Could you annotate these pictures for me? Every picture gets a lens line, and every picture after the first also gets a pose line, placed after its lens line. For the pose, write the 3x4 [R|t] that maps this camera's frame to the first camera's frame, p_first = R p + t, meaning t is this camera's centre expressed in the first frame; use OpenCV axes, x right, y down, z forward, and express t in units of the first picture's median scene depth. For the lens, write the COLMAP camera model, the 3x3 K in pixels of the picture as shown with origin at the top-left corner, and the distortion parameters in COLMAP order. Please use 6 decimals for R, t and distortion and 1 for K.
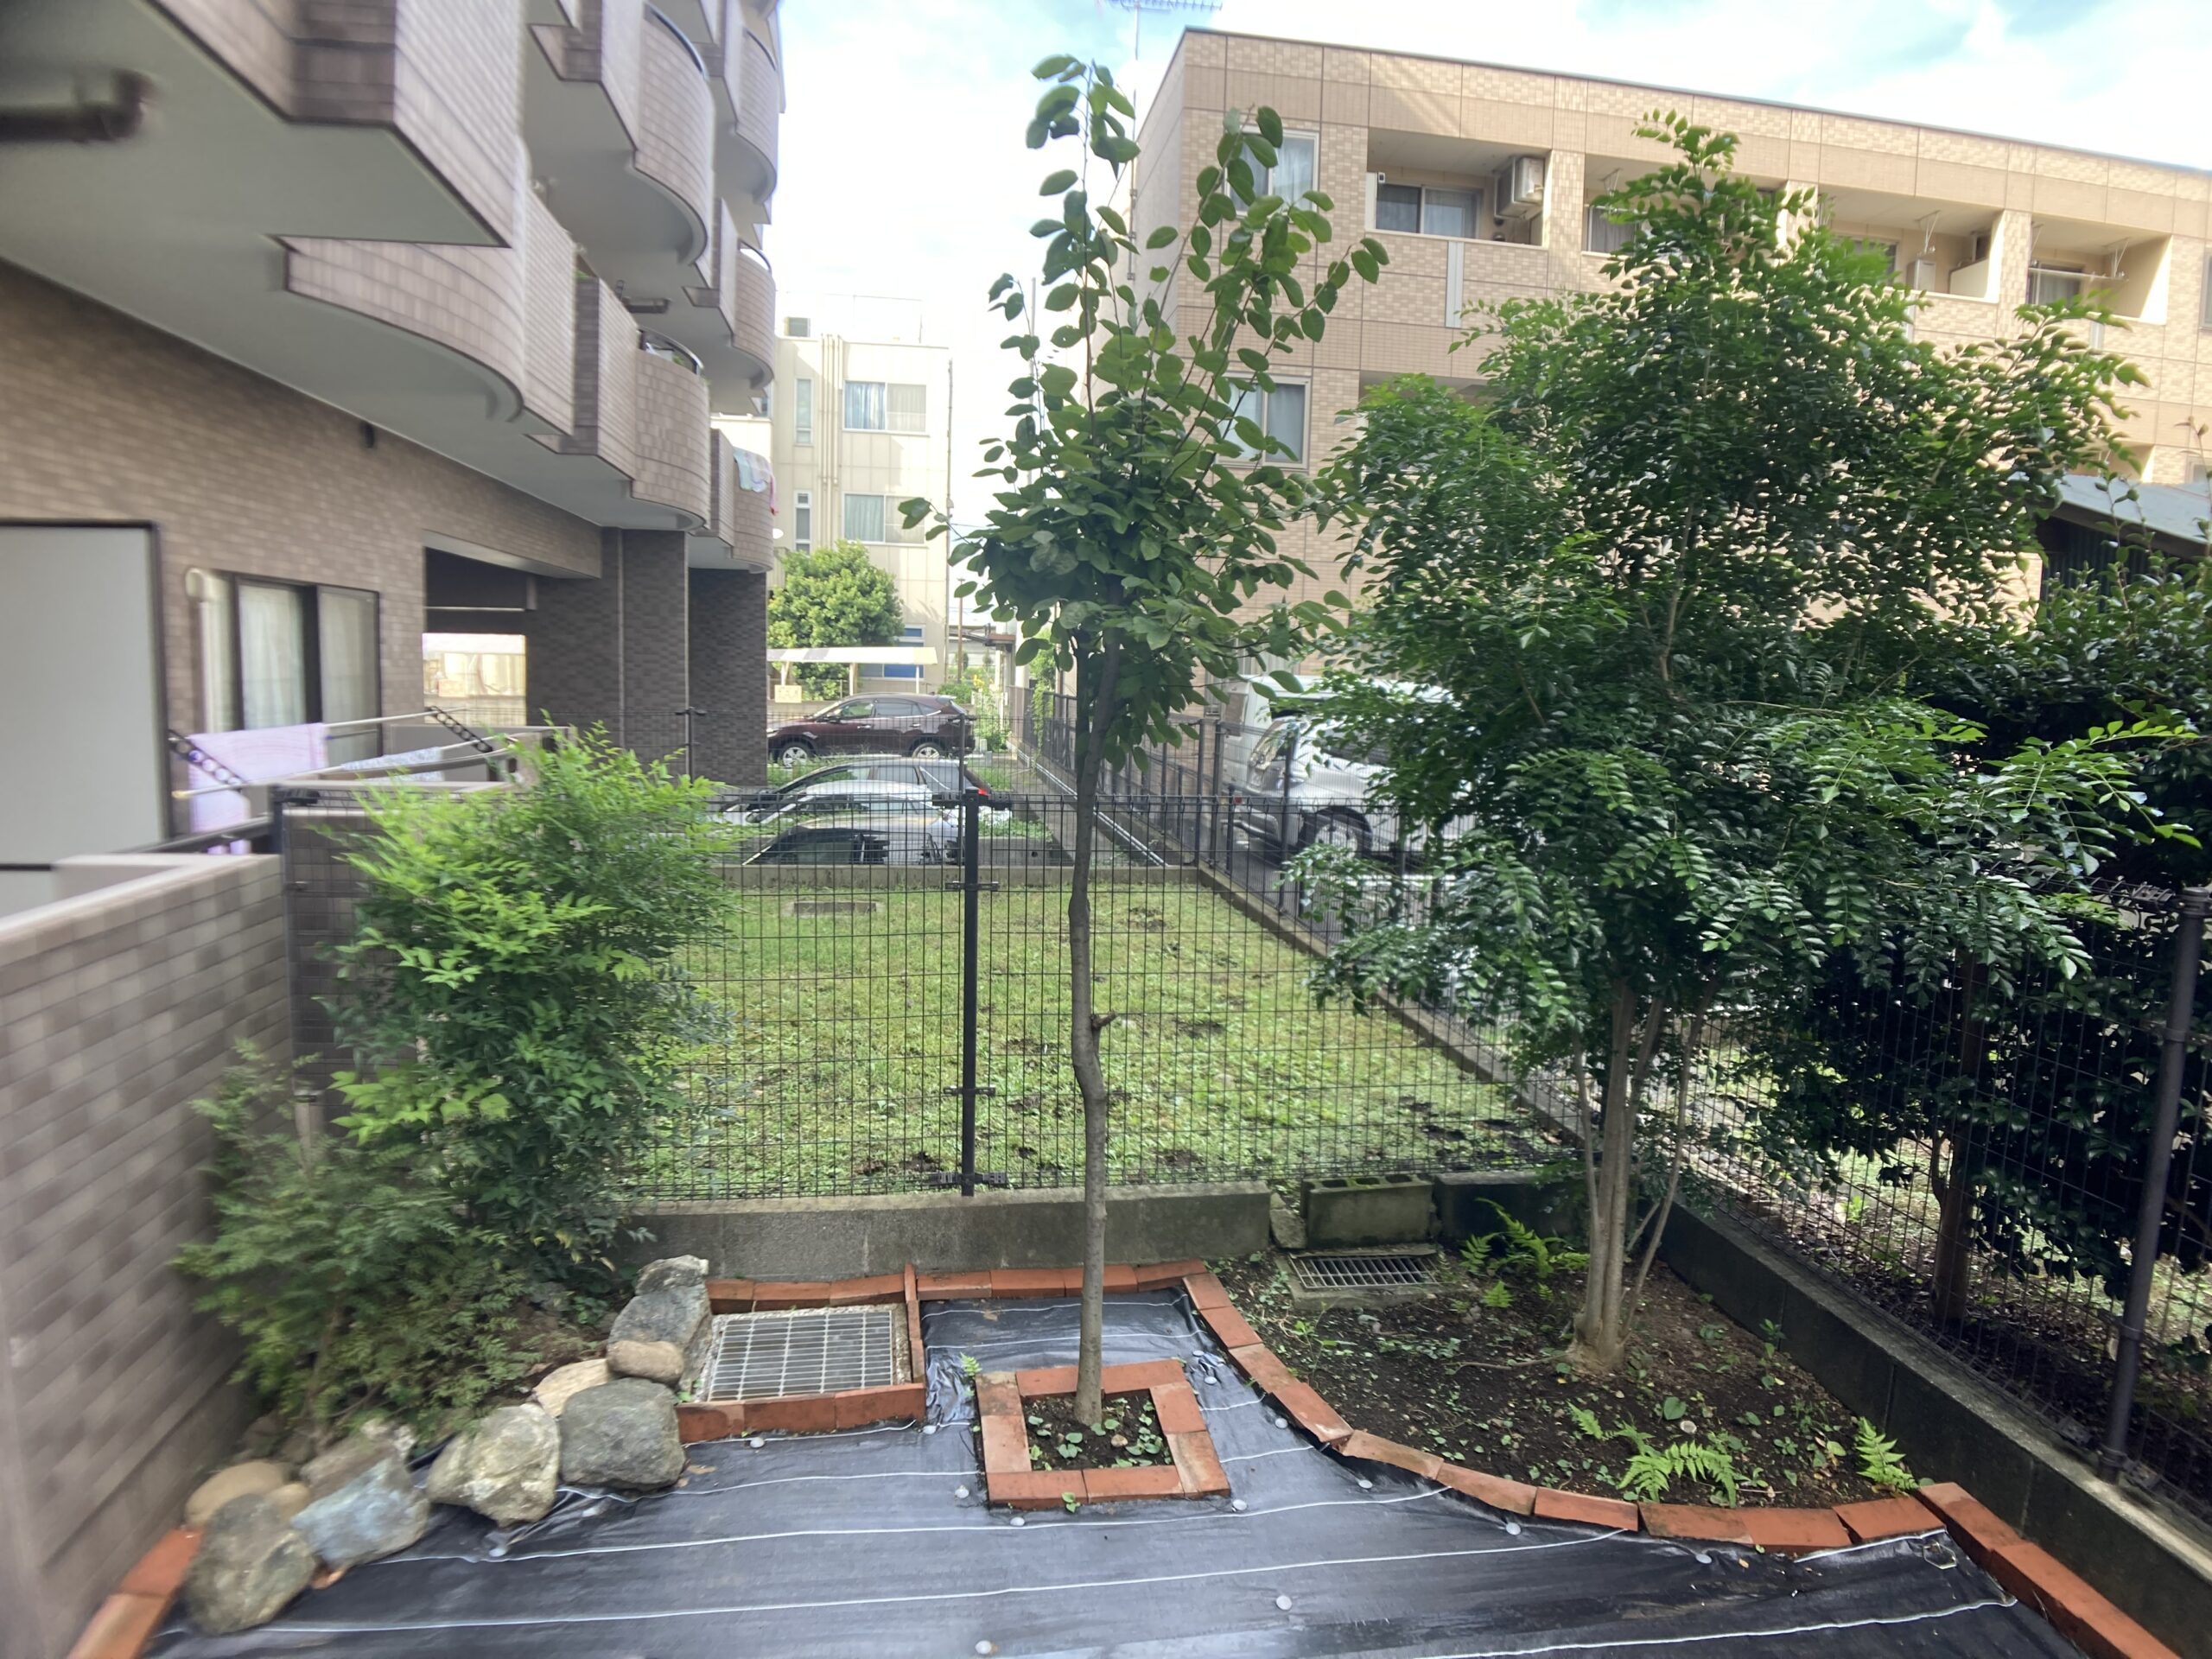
lens RADIAL K [[1303.6, 0, 1107.4], [0, 1303.6, 846.5], [0, 0, 1]] dist [-0.090364, 0.031189]
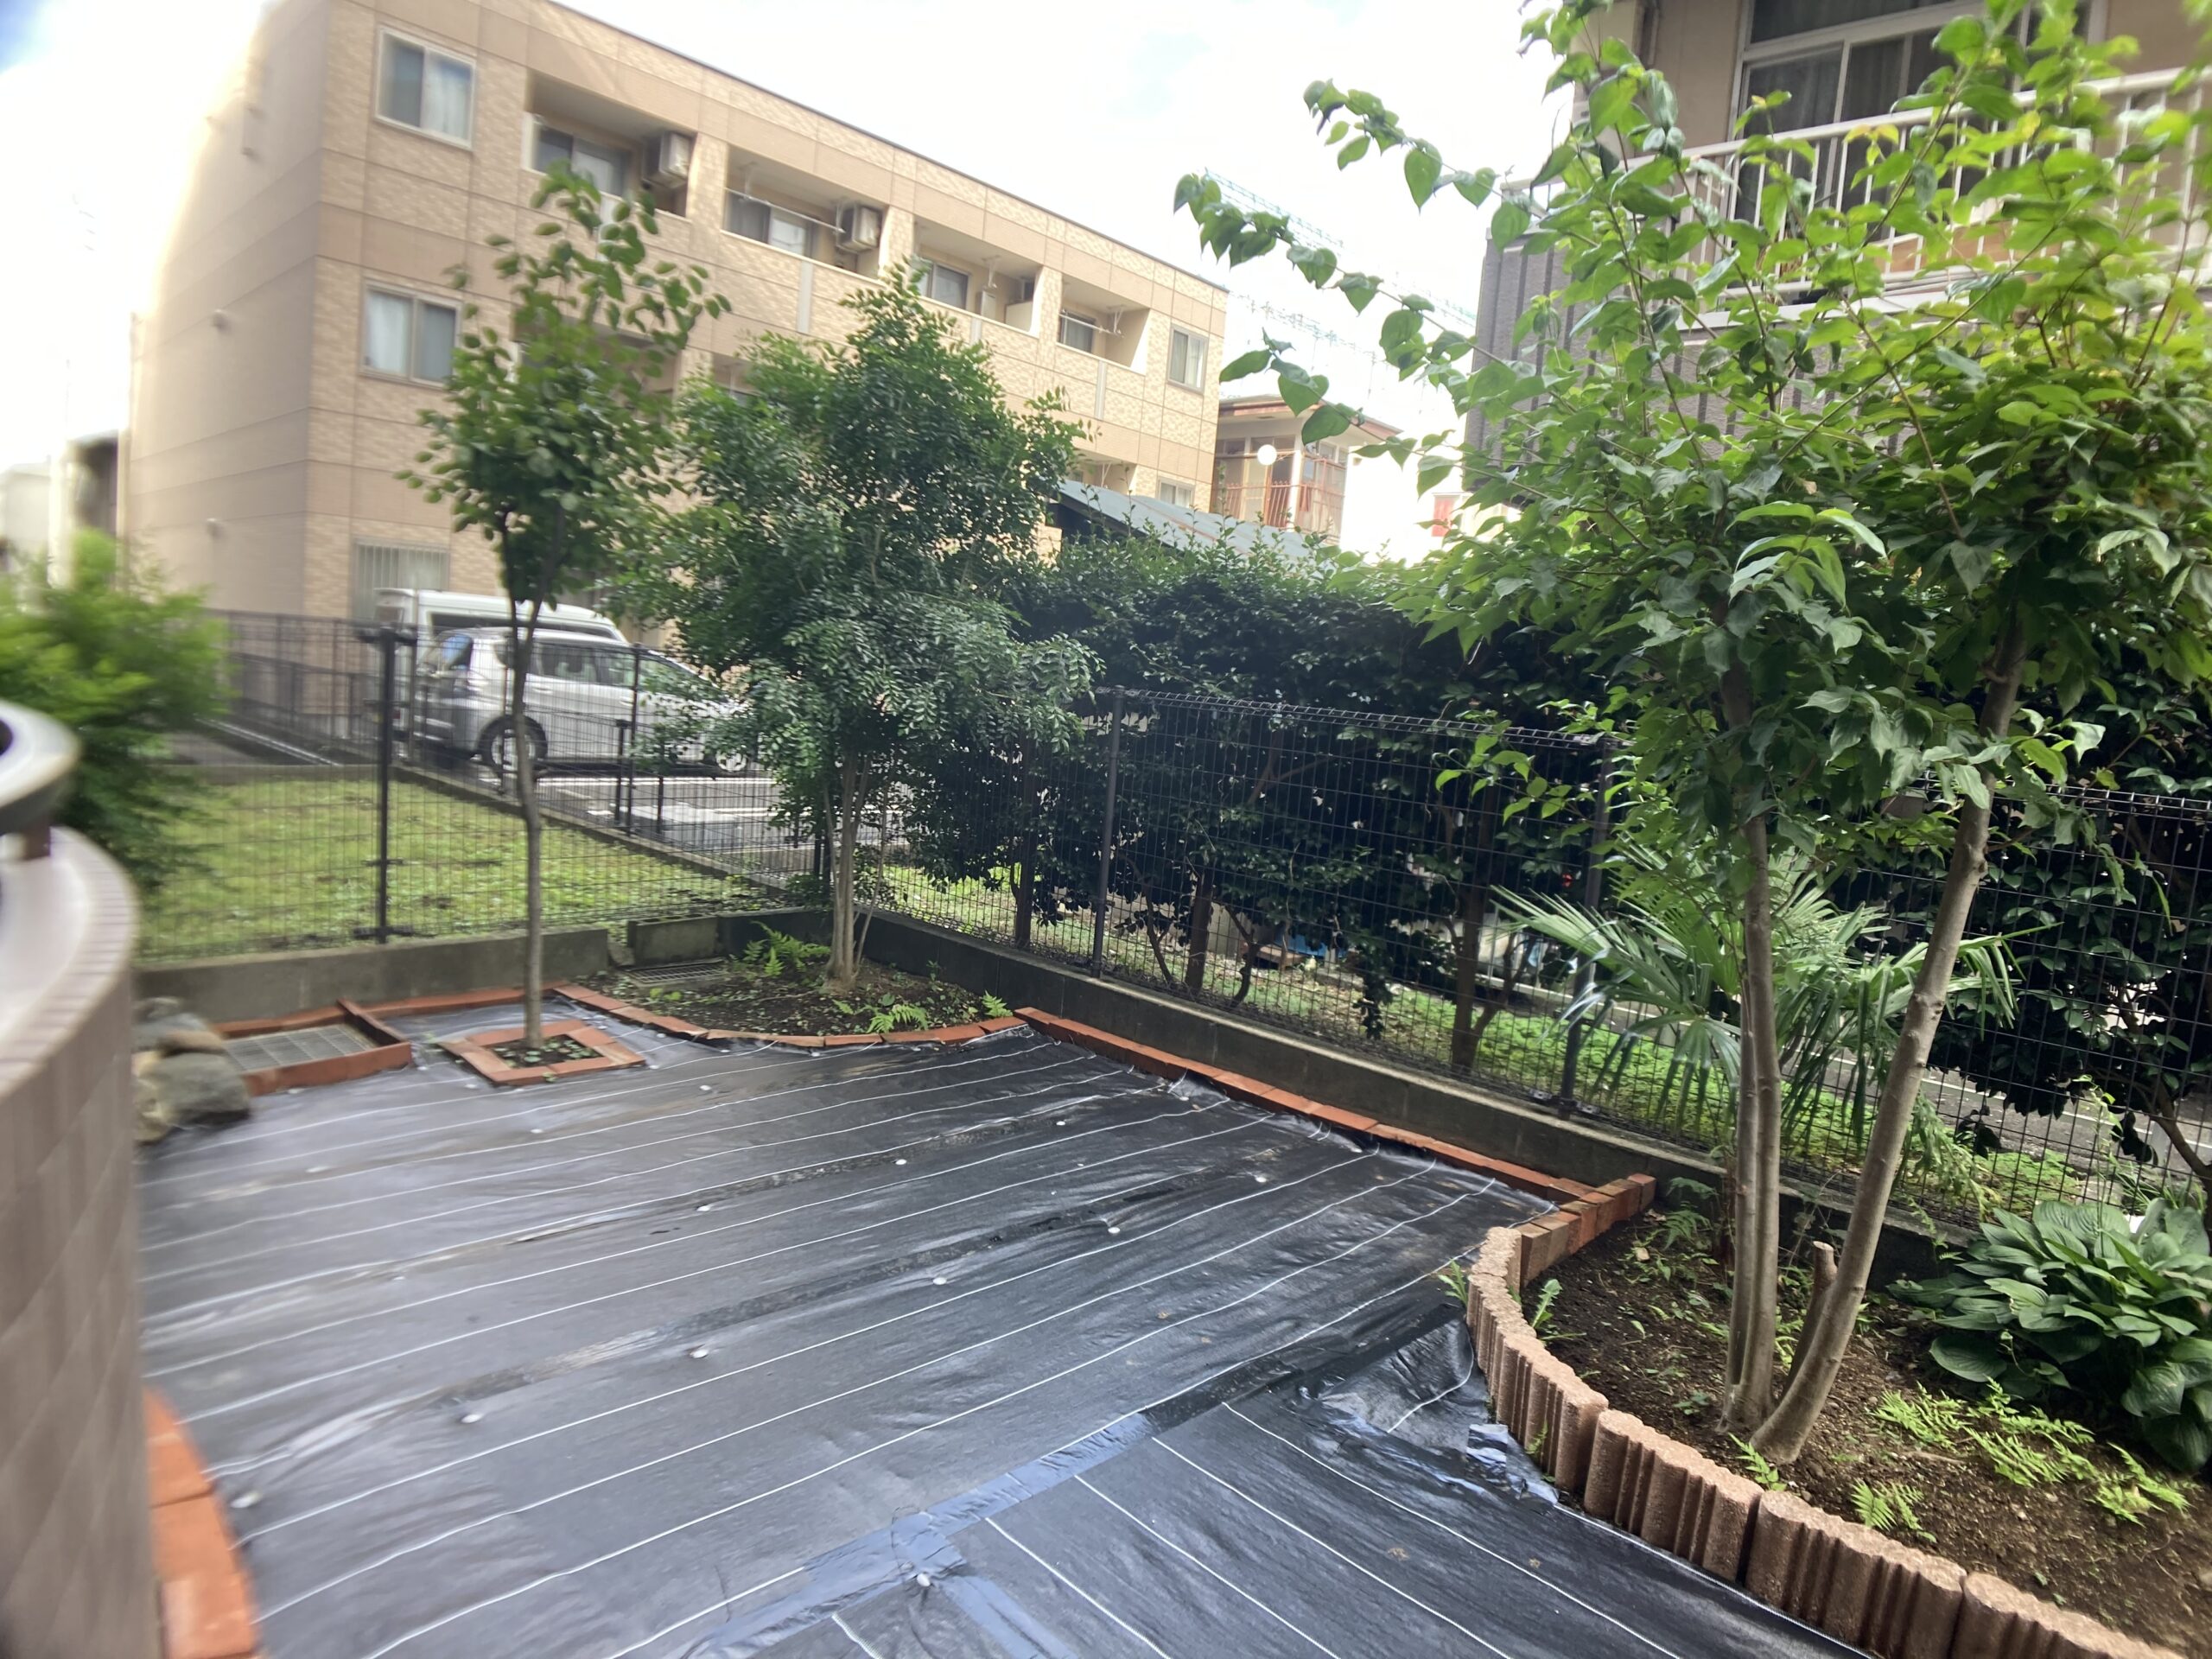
lens RADIAL K [[1303.6, 0, 1107.4], [0, 1303.6, 846.5], [0, 0, 1]] dist [-0.090364, 0.031189]
pose [[0.784696, -0.041365, 0.618499, -0.371258], [0.016877, 0.998827, 0.045389, 0.145836], [-0.619651, -0.025178, 0.784473, -0.523508]]
